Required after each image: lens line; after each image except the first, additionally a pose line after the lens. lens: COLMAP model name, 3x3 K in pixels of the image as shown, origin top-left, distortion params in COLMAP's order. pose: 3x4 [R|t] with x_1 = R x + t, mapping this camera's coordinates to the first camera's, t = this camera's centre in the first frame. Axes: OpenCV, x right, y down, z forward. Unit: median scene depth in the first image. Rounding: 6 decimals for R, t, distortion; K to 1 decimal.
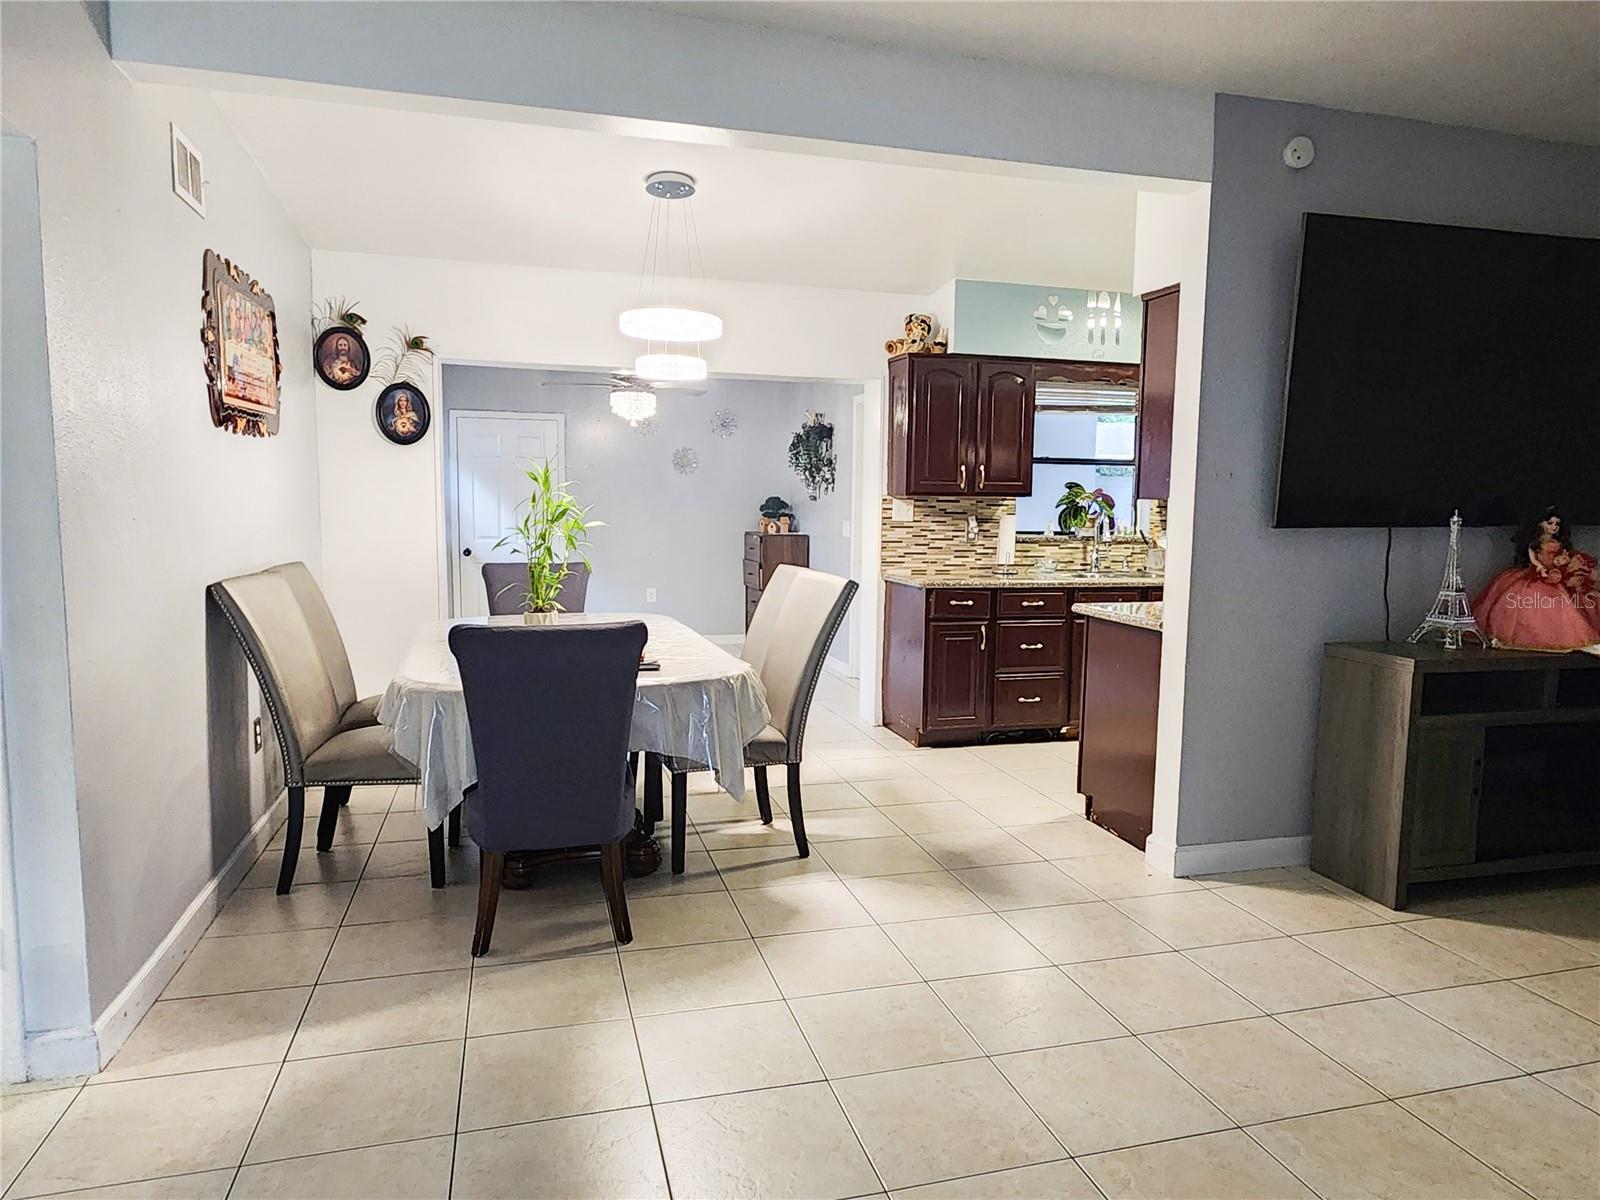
lens RADIAL K [[1025.2, 0, 805.4], [0, 1025.2, 606.9], [0, 0, 1]] dist [0.006999, -0.007380]
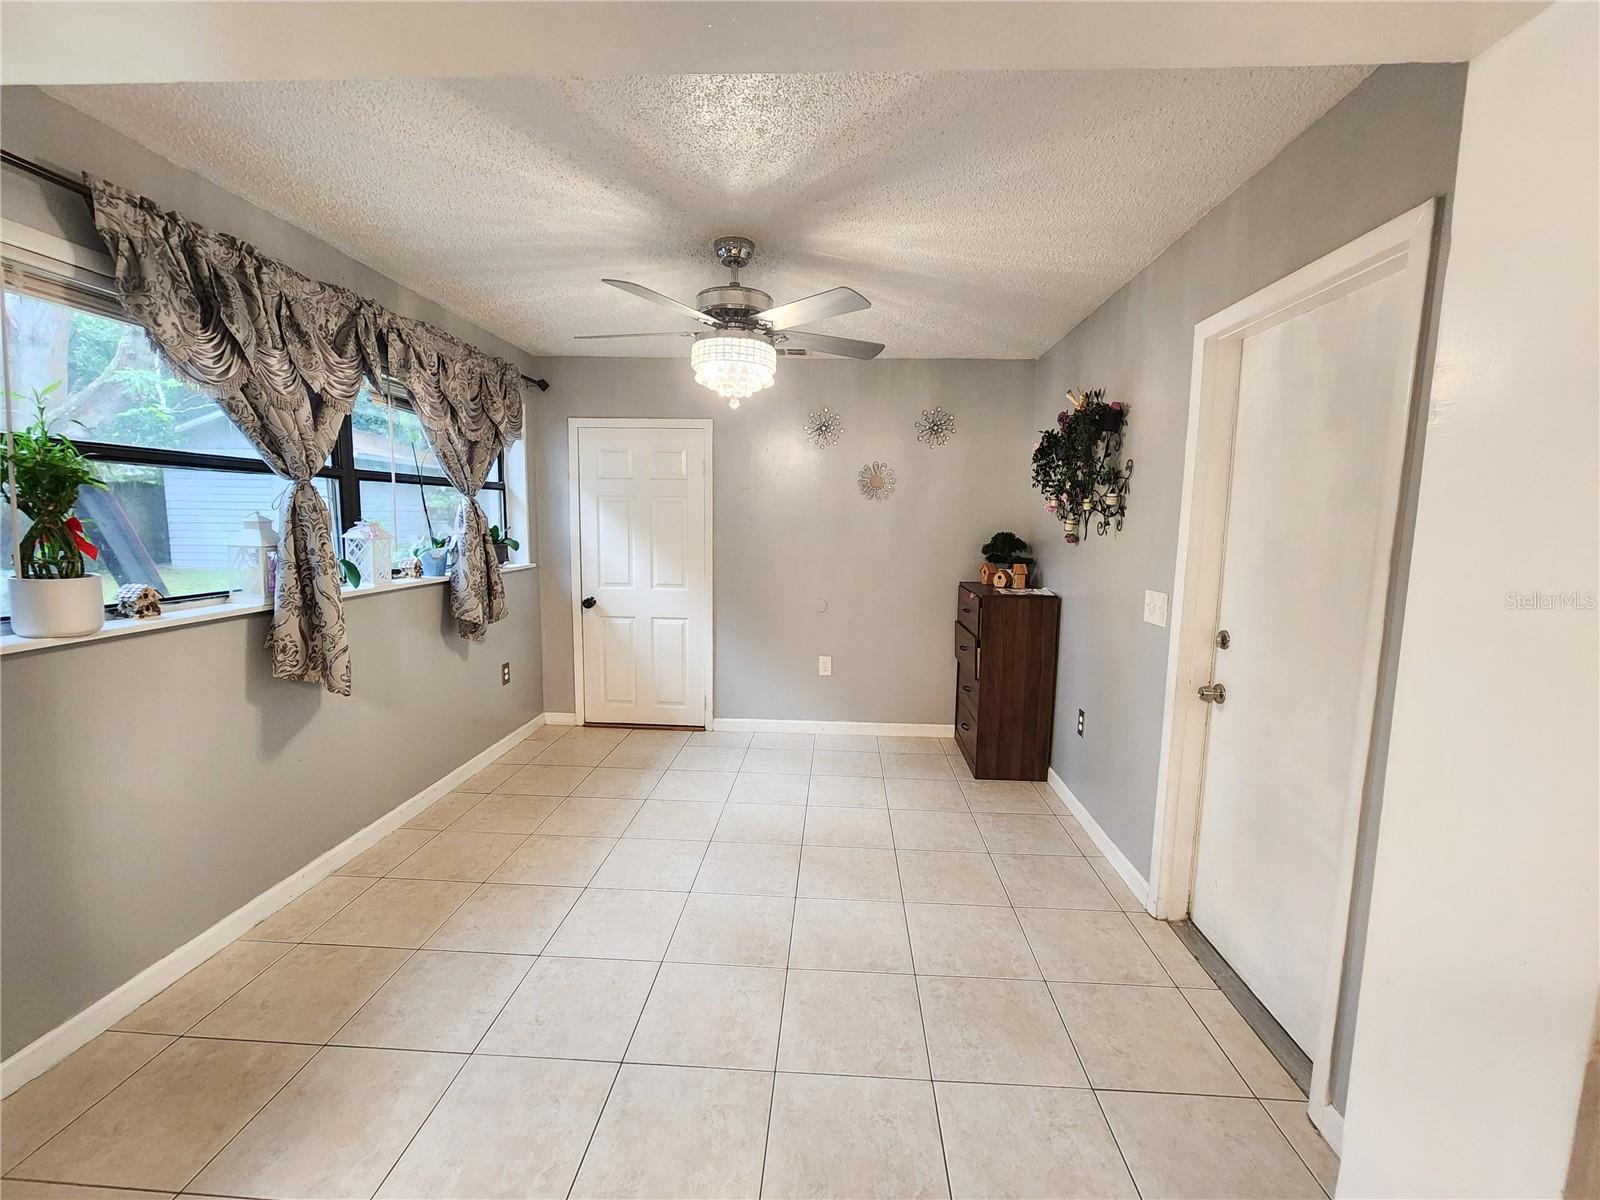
lens RADIAL K [[685.9, 0, 804.8], [0, 685.9, 603.3], [0, 0, 1]] dist [-0.001652, -0.000307]
pose [[0.952164, 0.039176, -0.303066, -0.029817], [-0.034413, 0.999186, 0.021044, -0.114100], [0.303643, -0.009608, 0.952737, 0.913705]]
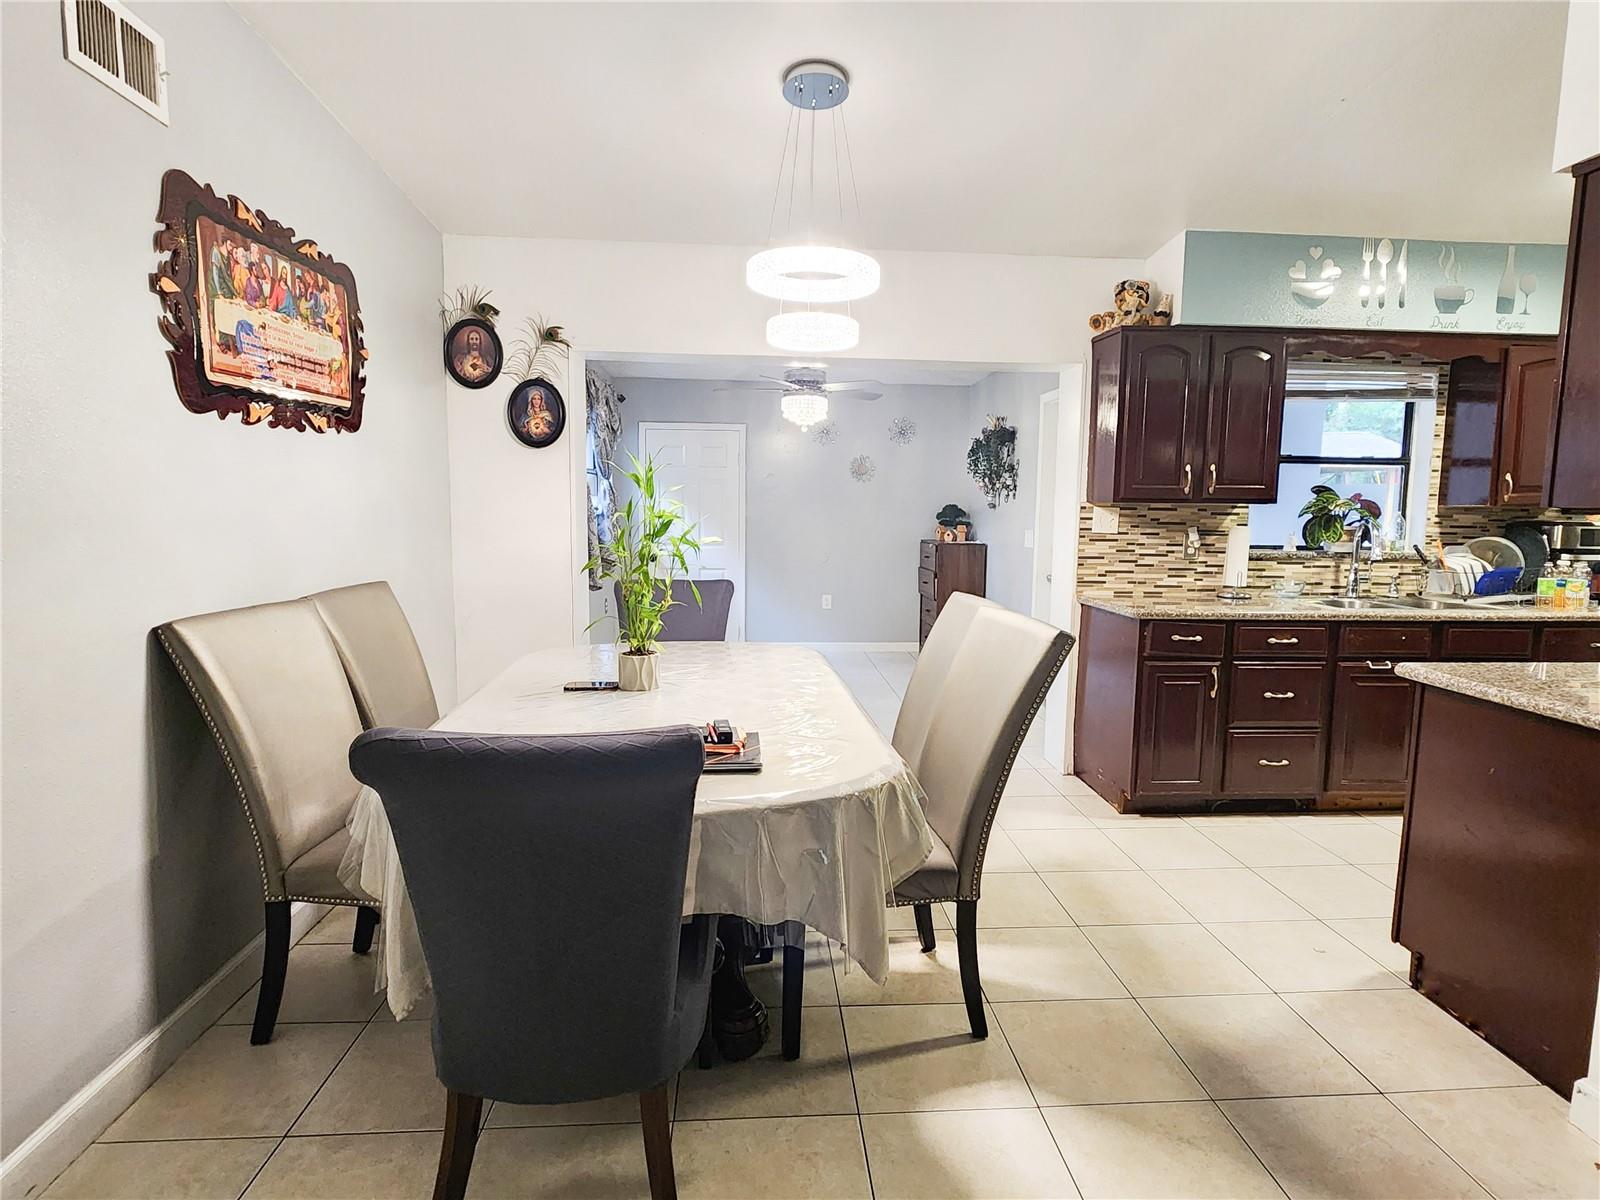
lens RADIAL K [[855.2, 0, 802.8], [0, 855.2, 607.8], [0, 0, 1]] dist [-0.002570, 0.003379]
pose [[0.979479, 0.022029, -0.200341, -0.005926], [-0.019492, 0.999703, 0.014625, -0.029868], [0.200603, -0.010419, 0.979617, 0.283338]]
